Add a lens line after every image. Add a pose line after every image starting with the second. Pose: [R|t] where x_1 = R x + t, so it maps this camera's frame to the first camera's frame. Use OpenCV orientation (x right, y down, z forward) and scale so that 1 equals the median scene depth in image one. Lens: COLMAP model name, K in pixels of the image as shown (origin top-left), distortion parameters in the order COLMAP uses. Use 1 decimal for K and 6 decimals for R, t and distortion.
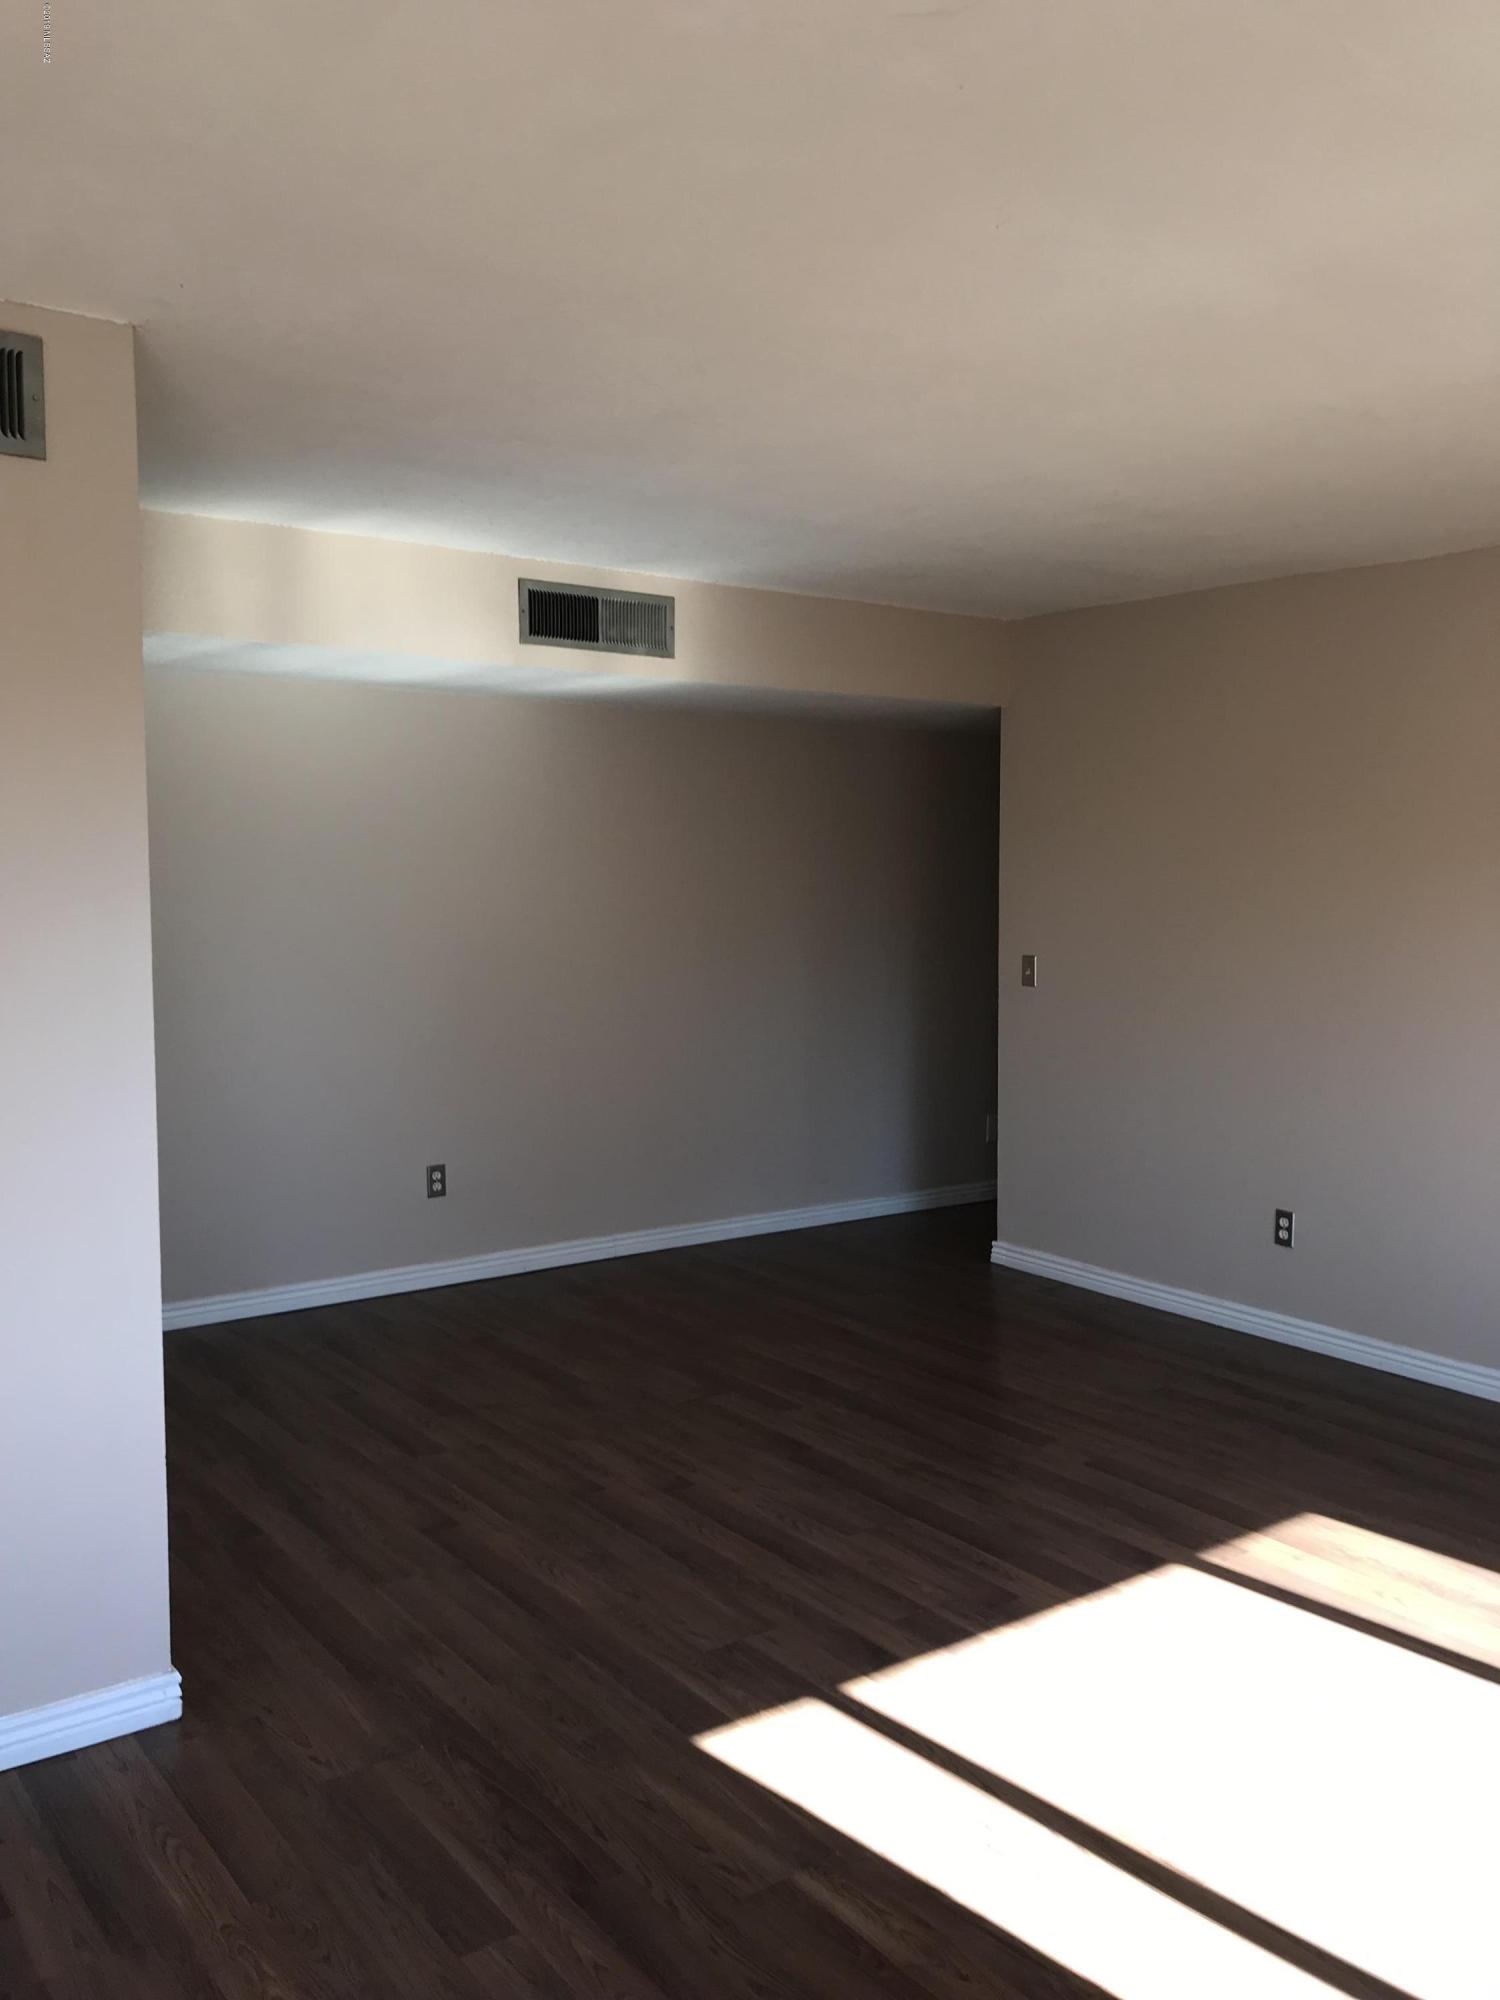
lens RADIAL K [[1639.0, 0, 742.4], [0, 1639.0, 1002.3], [0, 0, 1]] dist [-0.000417, 0.016712]
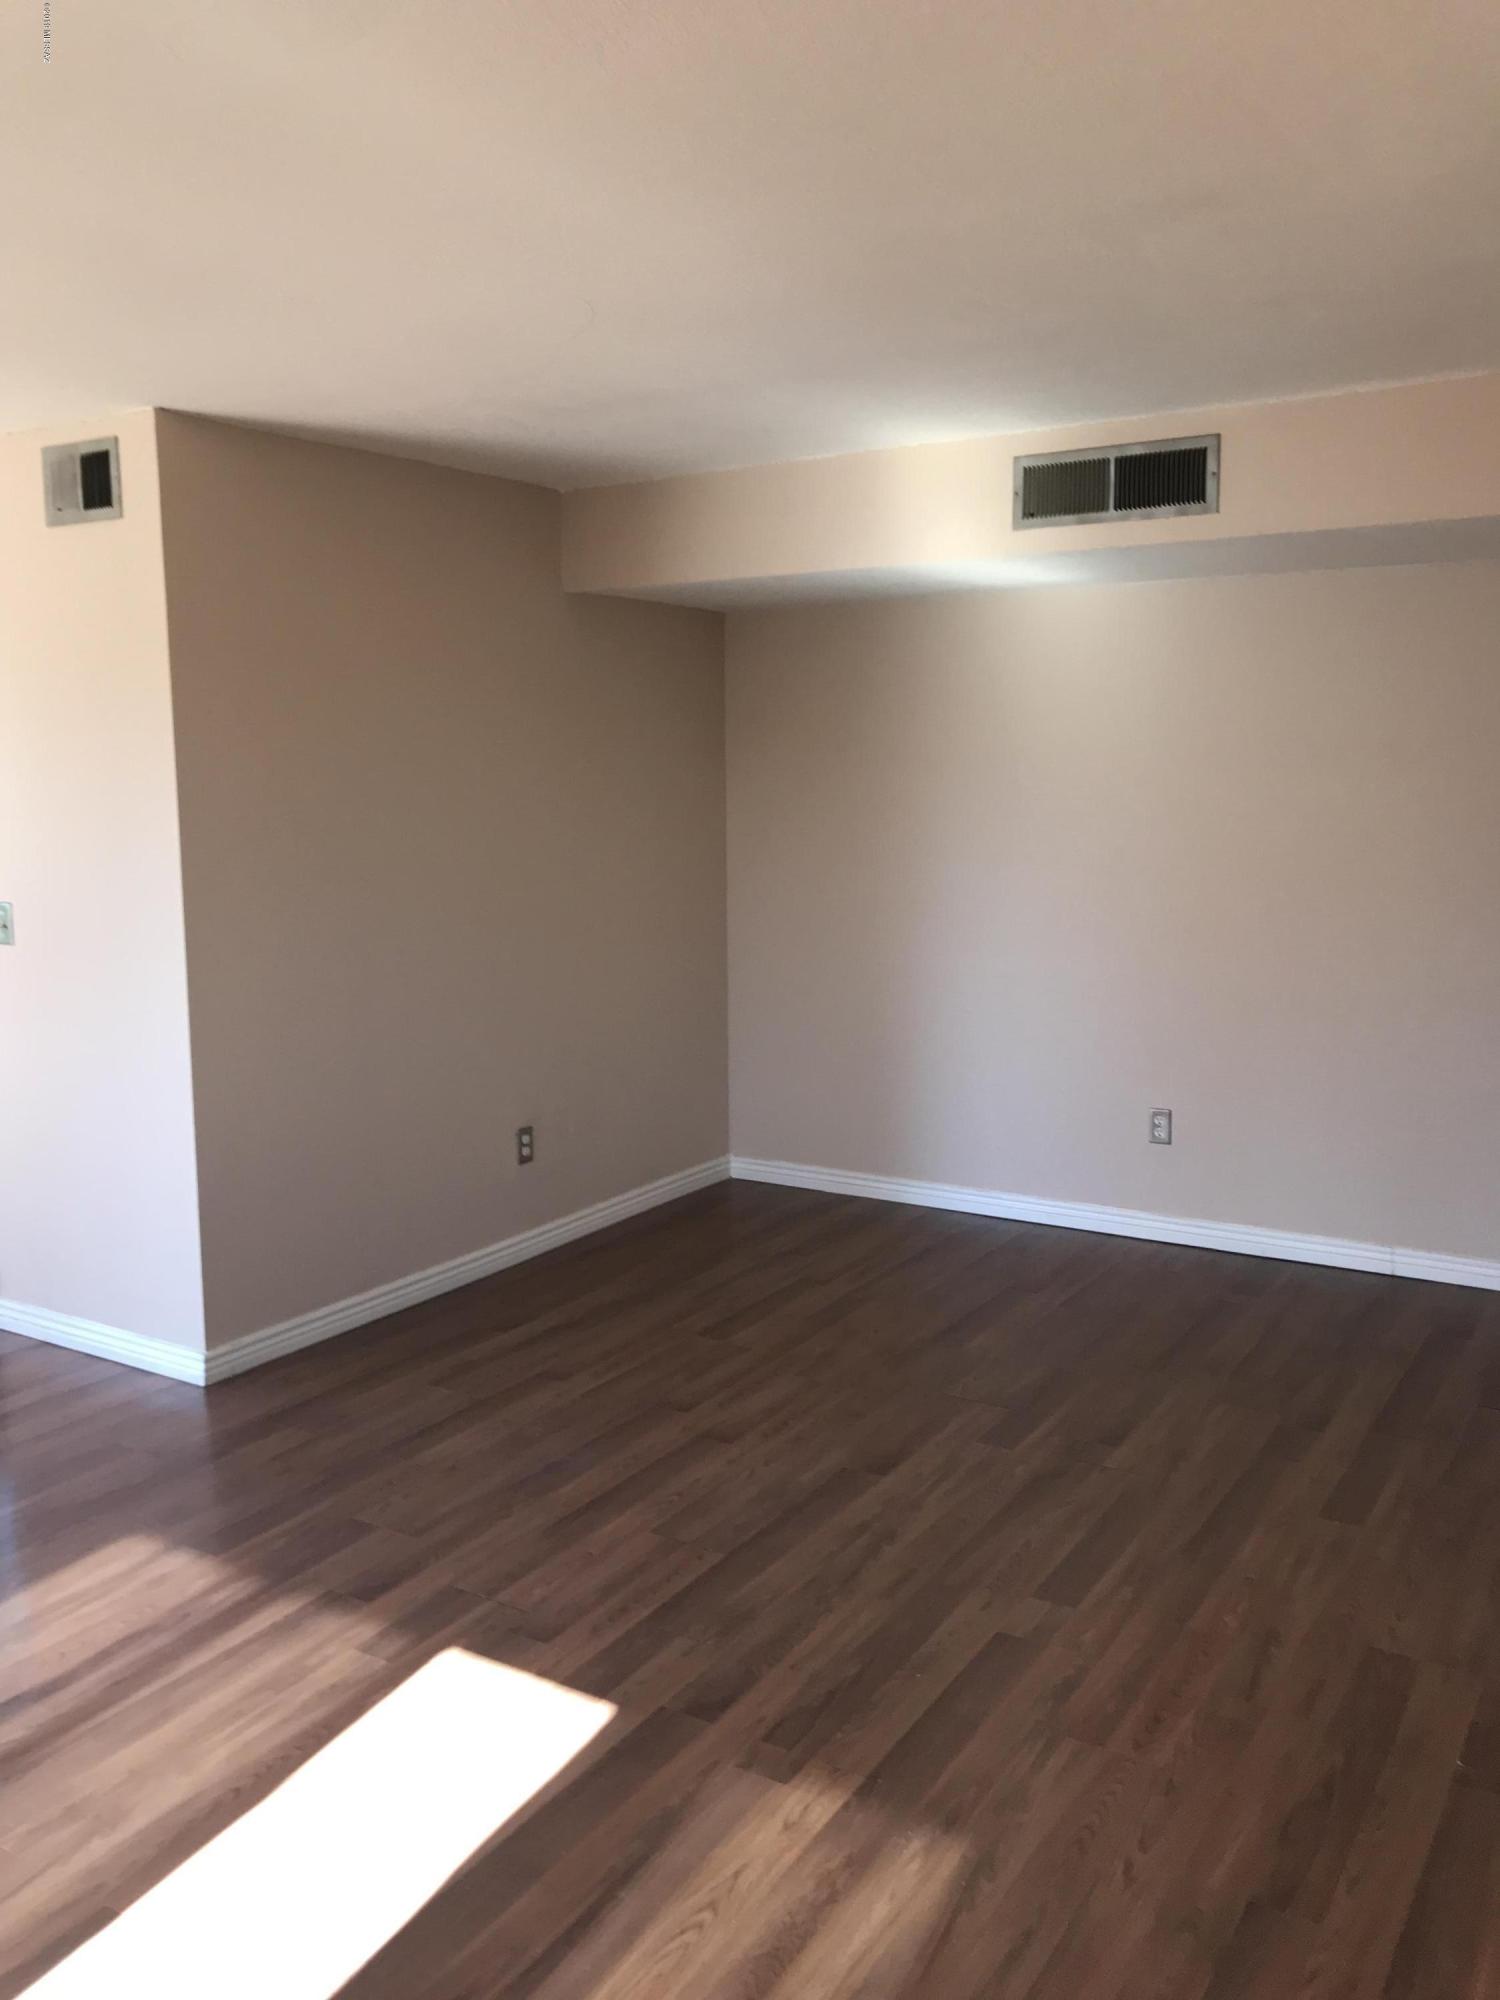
lens RADIAL K [[1639.0, 0, 742.4], [0, 1639.0, 1002.3], [0, 0, 1]] dist [-0.000417, 0.016712]
pose [[0.382060, 0.126152, -0.915487, 0.762095], [-0.065379, 0.991847, 0.109389, -0.059143], [0.921822, 0.018061, 0.387193, 0.599463]]
